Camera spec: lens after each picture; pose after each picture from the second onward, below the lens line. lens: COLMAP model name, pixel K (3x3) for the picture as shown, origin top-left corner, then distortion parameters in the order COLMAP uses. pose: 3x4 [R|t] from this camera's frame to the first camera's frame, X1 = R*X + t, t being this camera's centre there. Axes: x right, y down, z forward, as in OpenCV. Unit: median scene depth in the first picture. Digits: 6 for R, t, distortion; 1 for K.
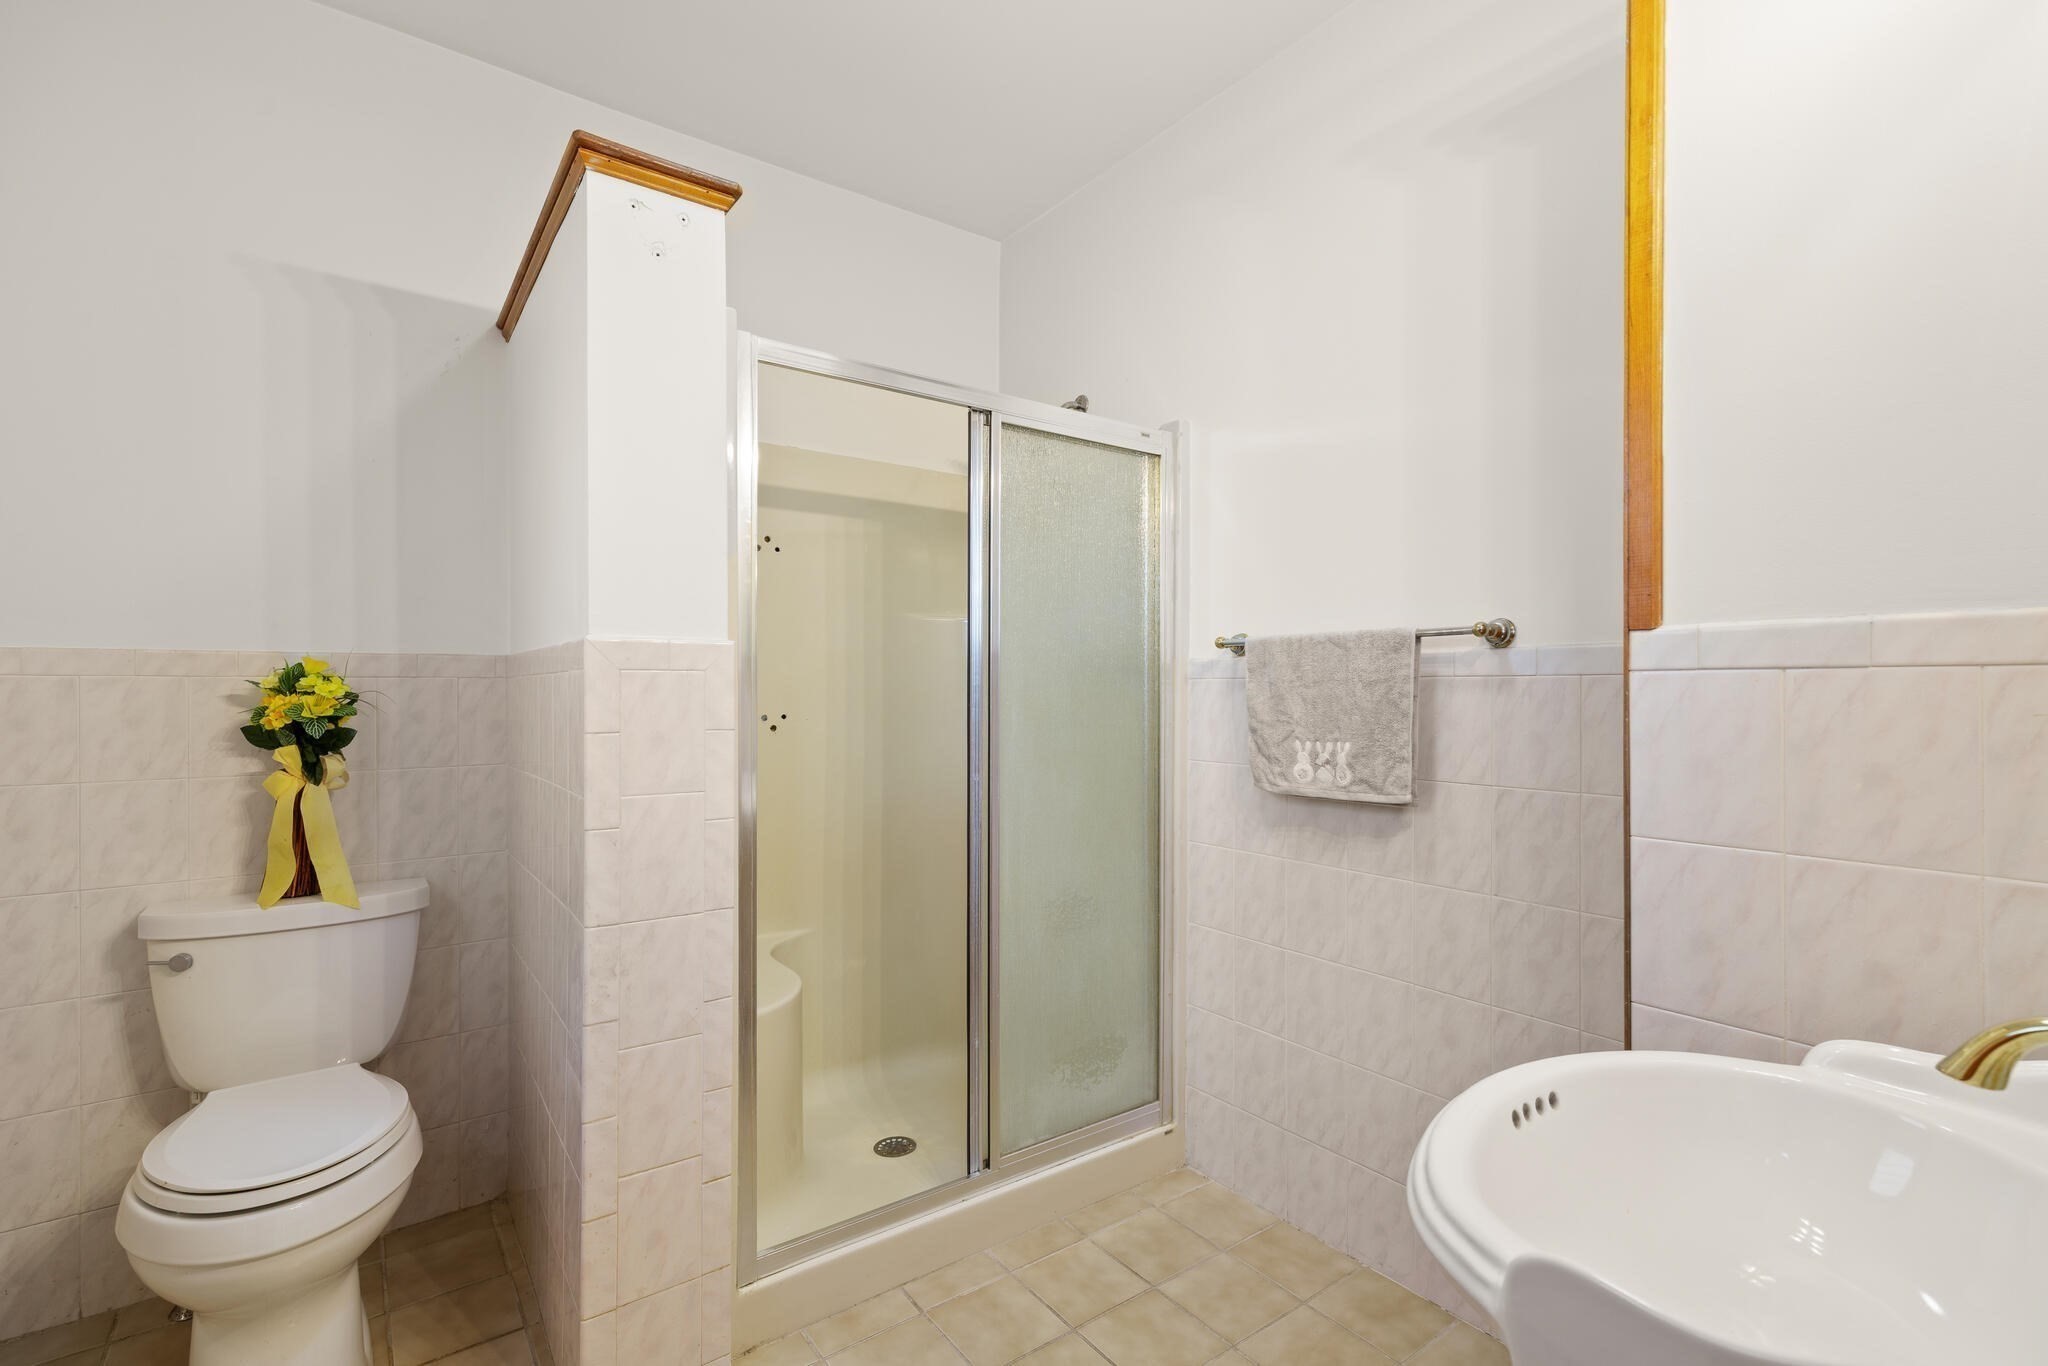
lens RADIAL K [[927.1, 0, 1023.1], [0, 927.1, 689.3], [0, 0, 1]] dist [0.005640, -0.000527]
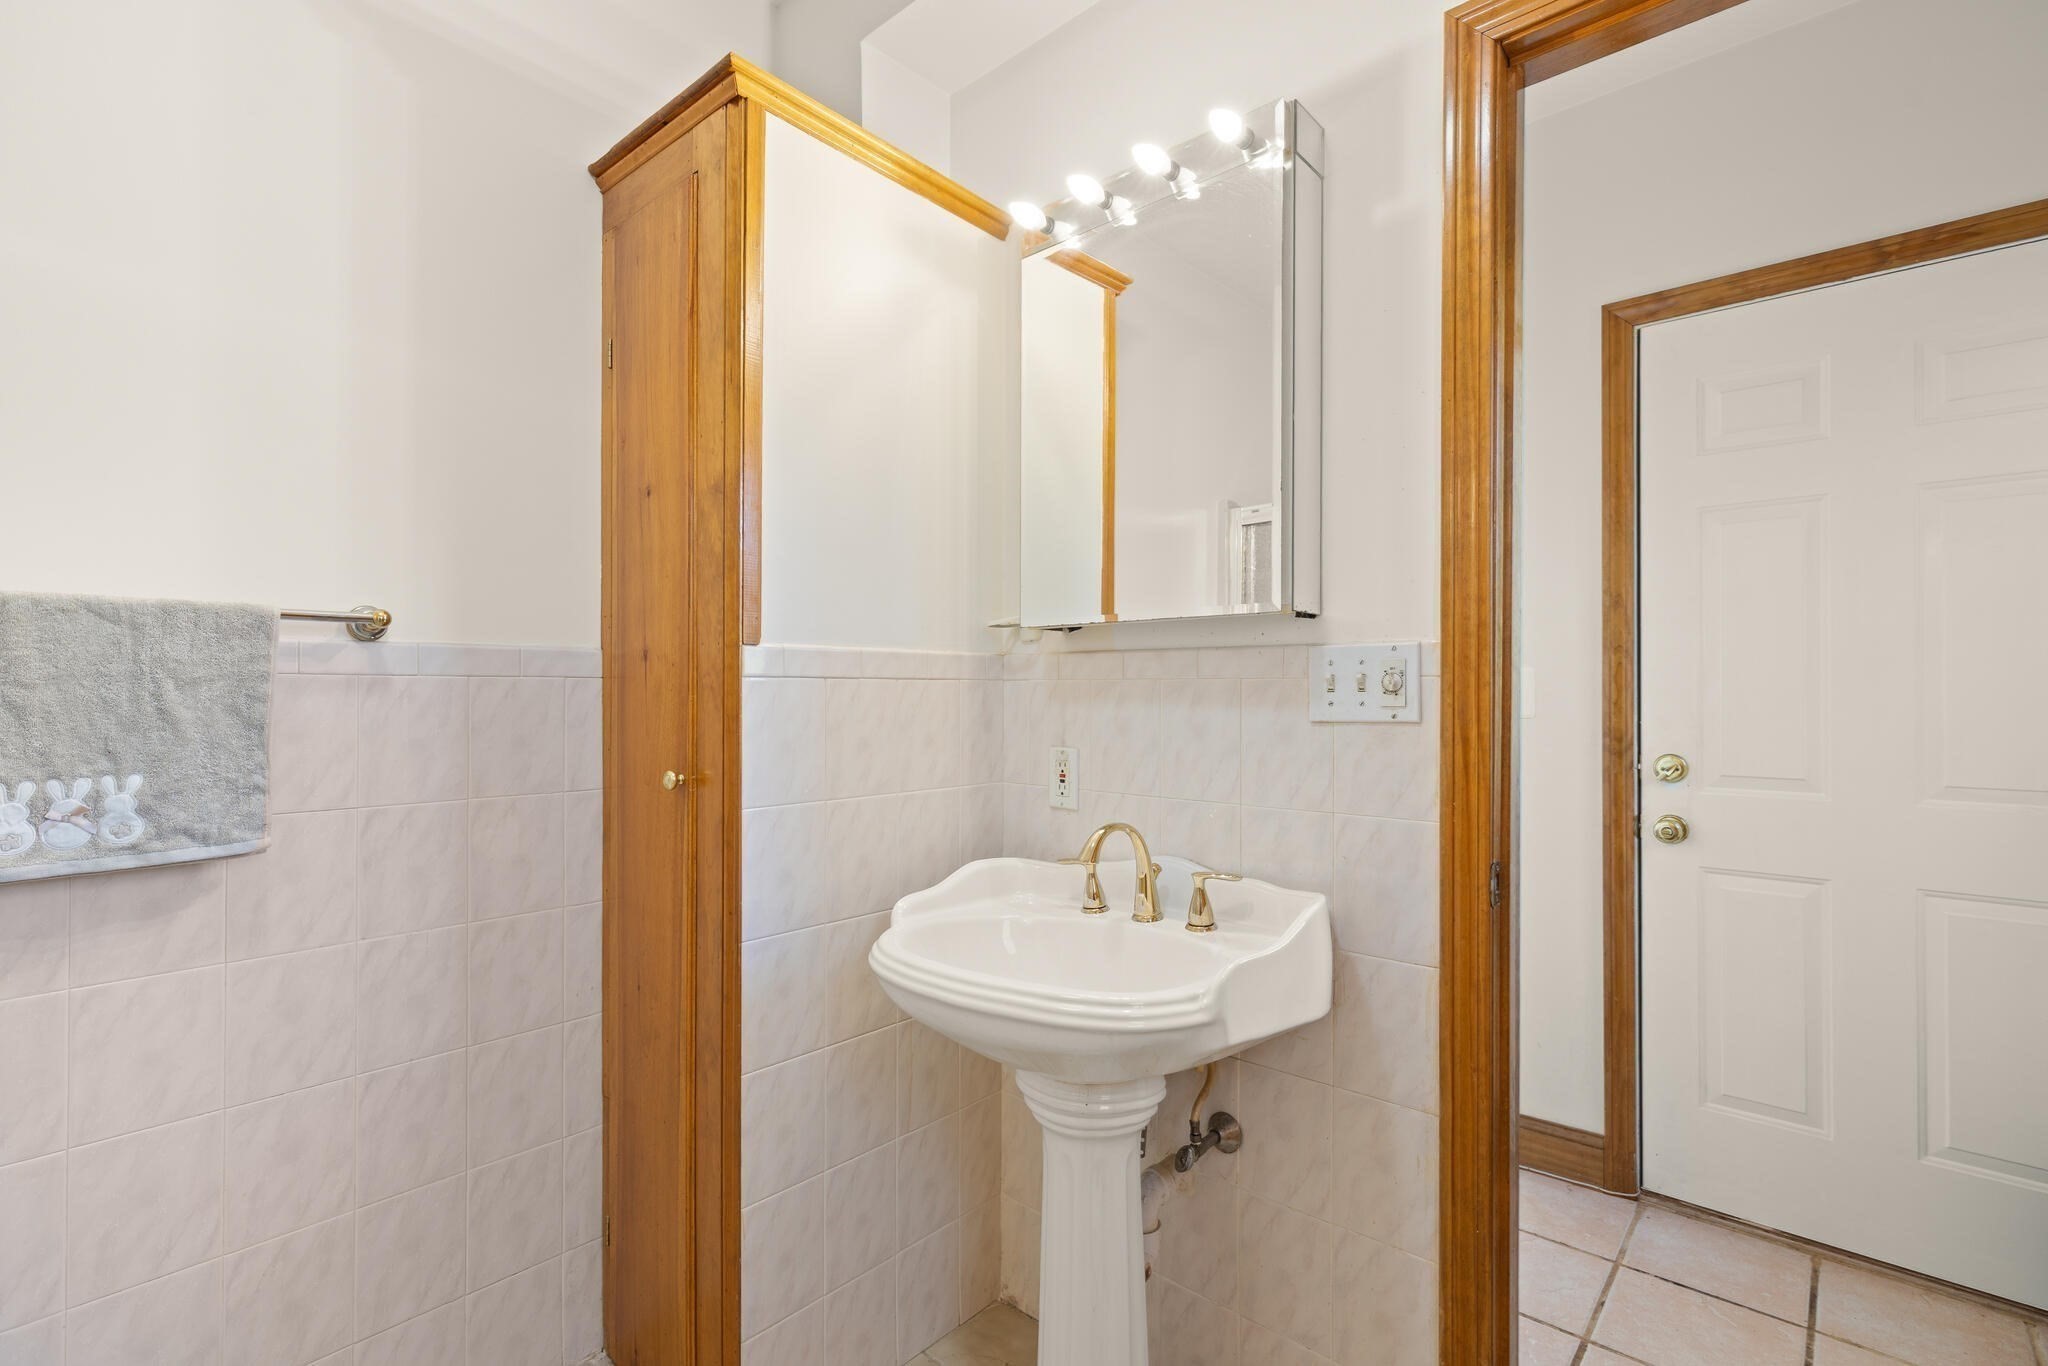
lens RADIAL K [[927.1, 0, 1025.3], [0, 927.1, 686.3], [0, 0, 1]] dist [0.005640, -0.000527]
pose [[-0.206712, 0.007320, 0.978374, -0.401360], [-0.001382, 0.999969, -0.007773, 0.001469], [-0.978401, -0.002959, -0.206696, 0.554835]]
